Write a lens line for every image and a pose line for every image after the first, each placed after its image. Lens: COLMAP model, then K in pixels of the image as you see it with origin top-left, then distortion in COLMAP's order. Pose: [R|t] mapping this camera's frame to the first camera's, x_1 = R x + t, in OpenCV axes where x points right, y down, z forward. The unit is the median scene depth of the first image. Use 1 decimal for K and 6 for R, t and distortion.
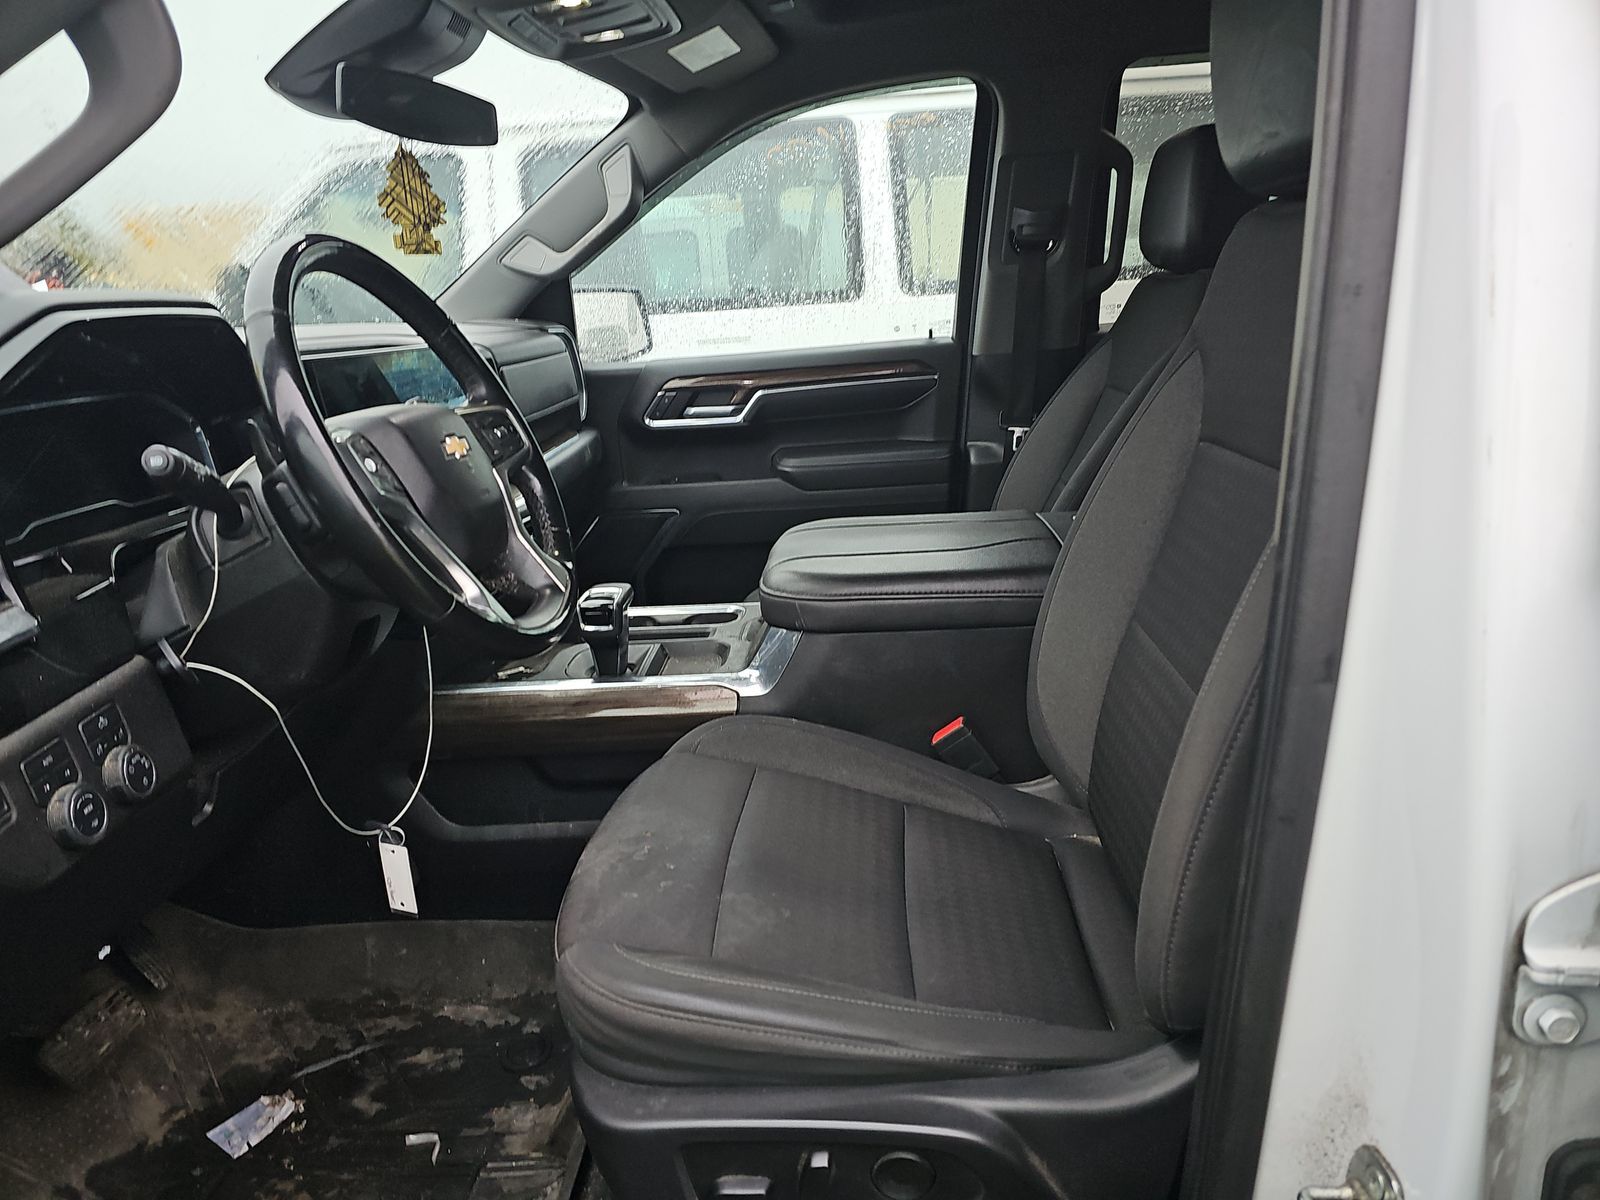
lens RADIAL K [[1057.9, 0, 795.5], [0, 1057.9, 604.9], [0, 0, 1]] dist [-0.008373, -0.001569]
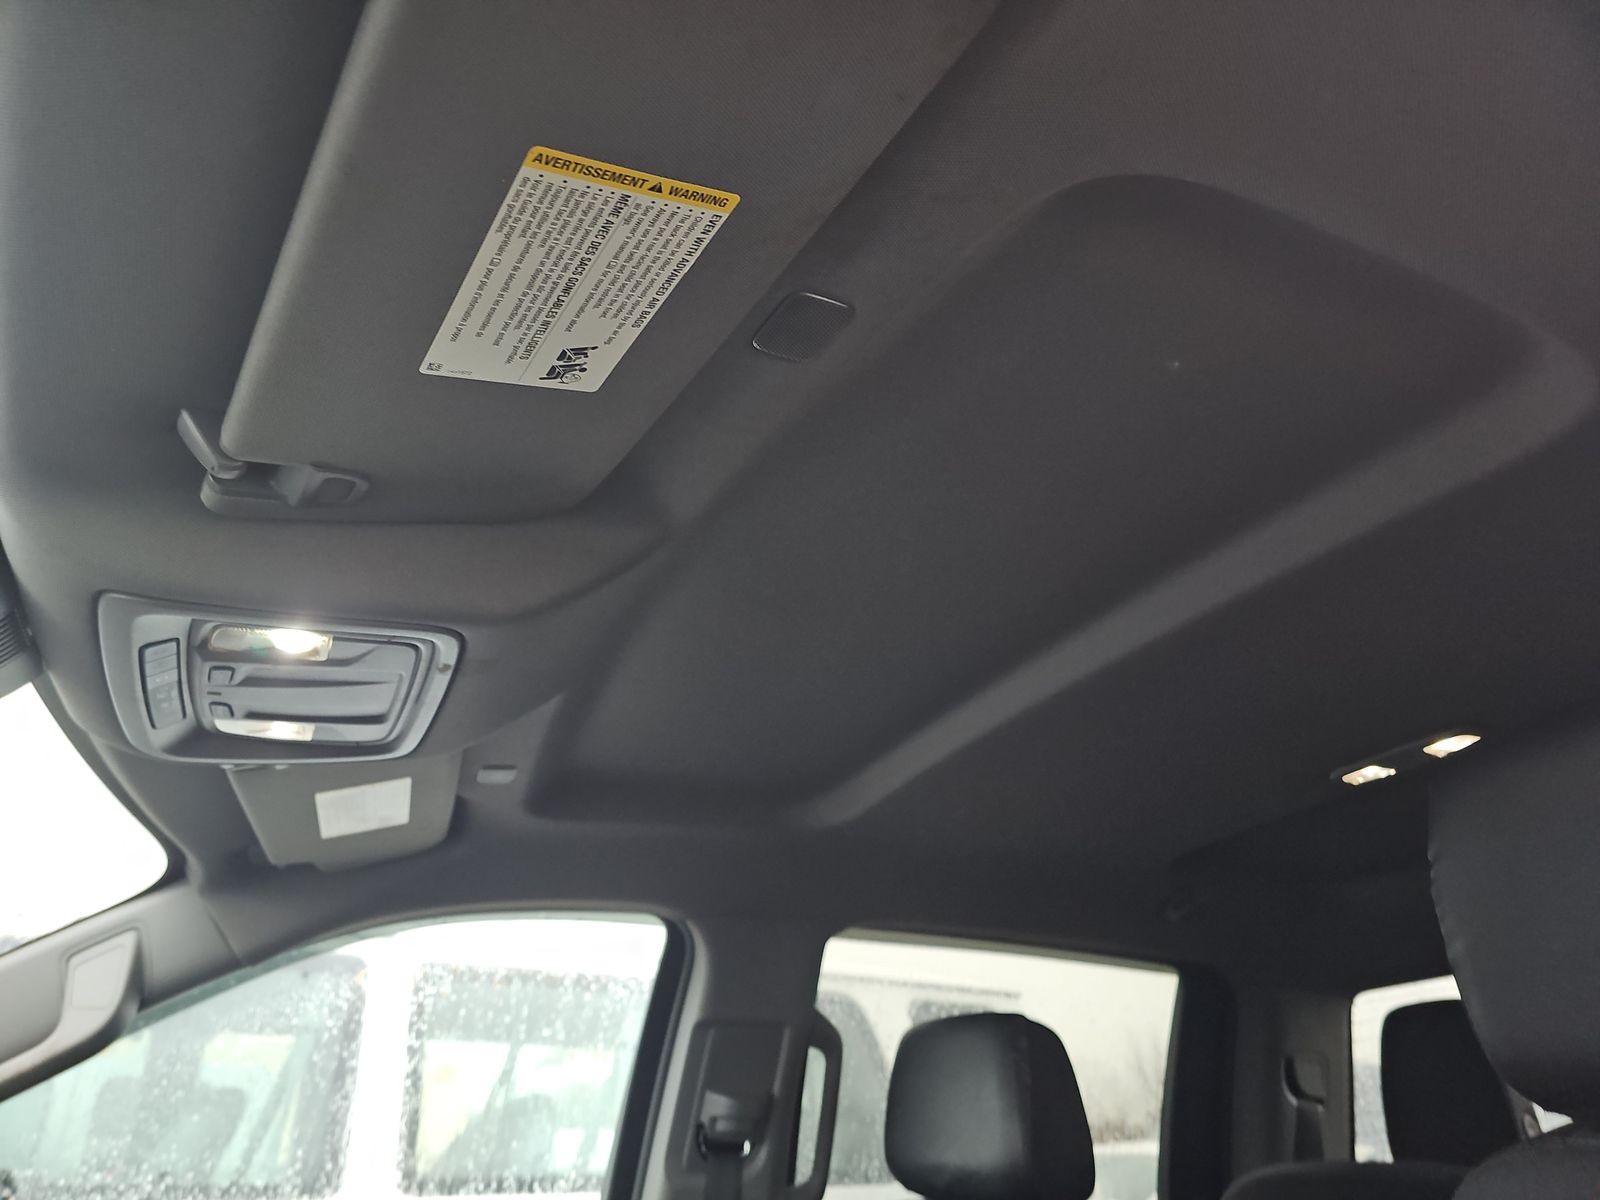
lens RADIAL K [[1057.9, 0, 805.9], [0, 1057.9, 608.1], [0, 0, 1]] dist [-0.008373, -0.001569]
pose [[0.865418, 0.277177, 0.417402, -0.129135], [0.098557, 0.722611, -0.684193, -0.110979], [-0.491262, 0.633251, 0.598043, 0.318232]]
